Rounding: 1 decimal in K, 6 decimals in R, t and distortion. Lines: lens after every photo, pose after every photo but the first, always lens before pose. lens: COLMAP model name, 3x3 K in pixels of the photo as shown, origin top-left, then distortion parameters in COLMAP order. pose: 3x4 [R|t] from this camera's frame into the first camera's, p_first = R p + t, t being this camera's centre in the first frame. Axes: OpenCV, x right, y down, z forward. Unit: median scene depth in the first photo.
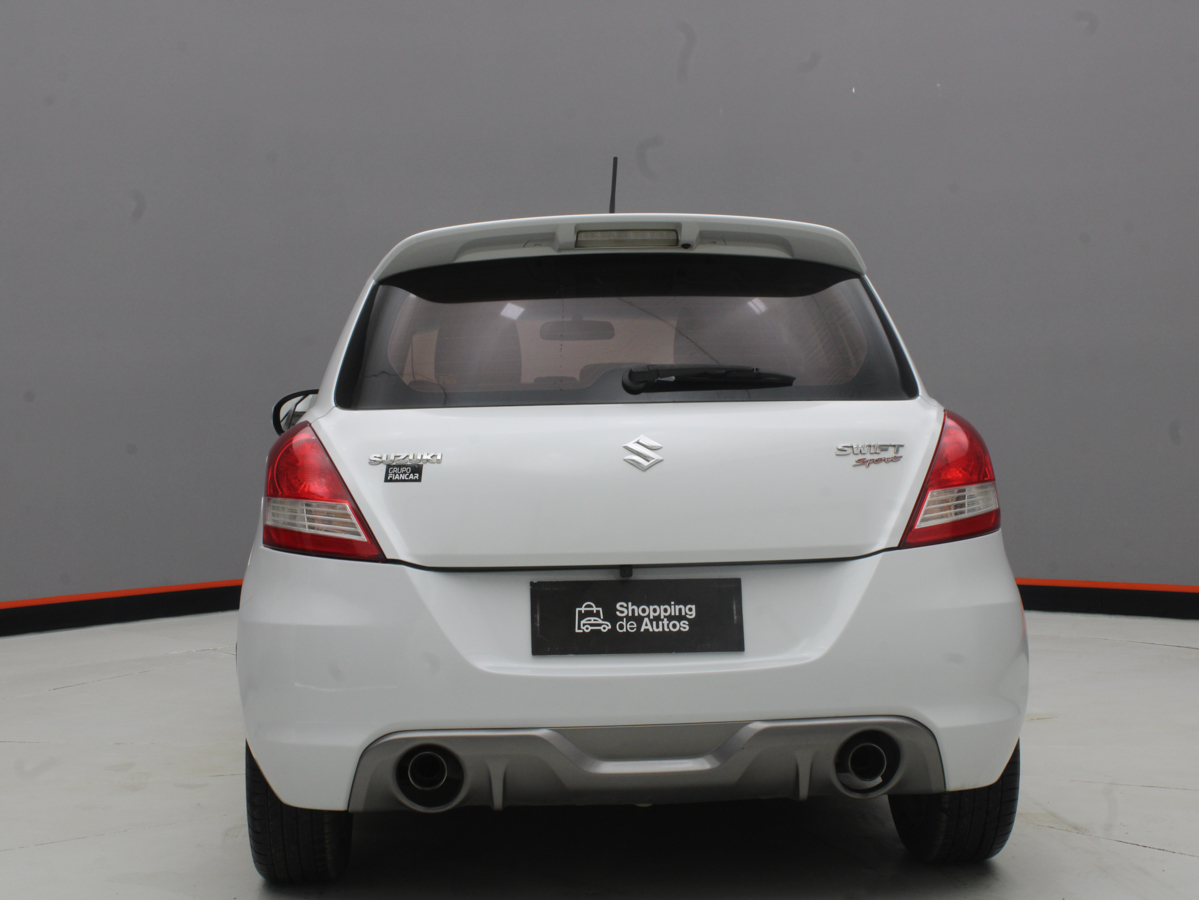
lens RADIAL K [[2161.7, 0, 599.5], [0, 2161.7, 450.0], [0, 0, 1]] dist [-0.466651, 0.012649]
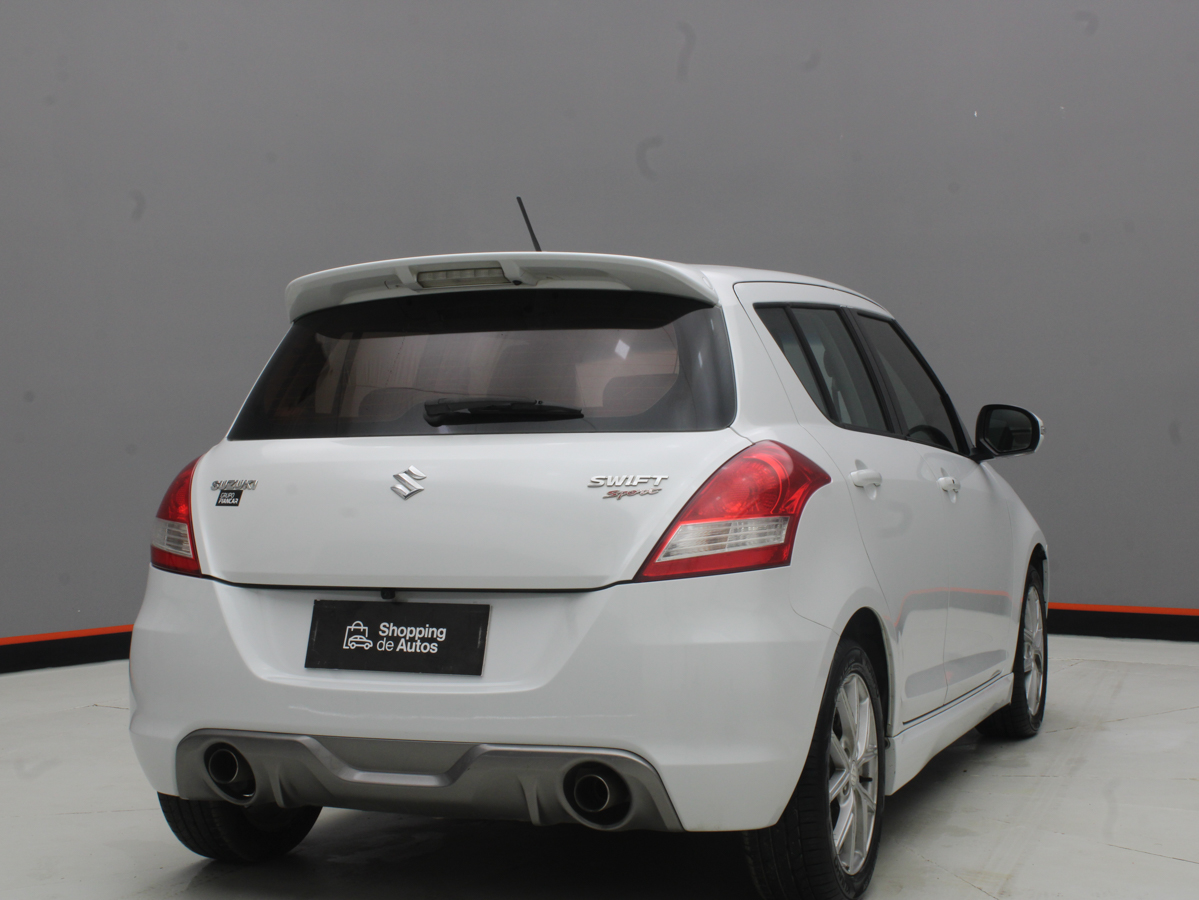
lens RADIAL K [[2161.7, 0, 599.5], [0, 2161.7, 450.0], [0, 0, 1]] dist [-0.466651, 0.012649]
pose [[0.909086, 0.005229, -0.416576, 0.545556], [-0.010317, 0.999897, -0.009965, -0.004973], [0.416481, 0.013357, 0.909046, 0.082704]]
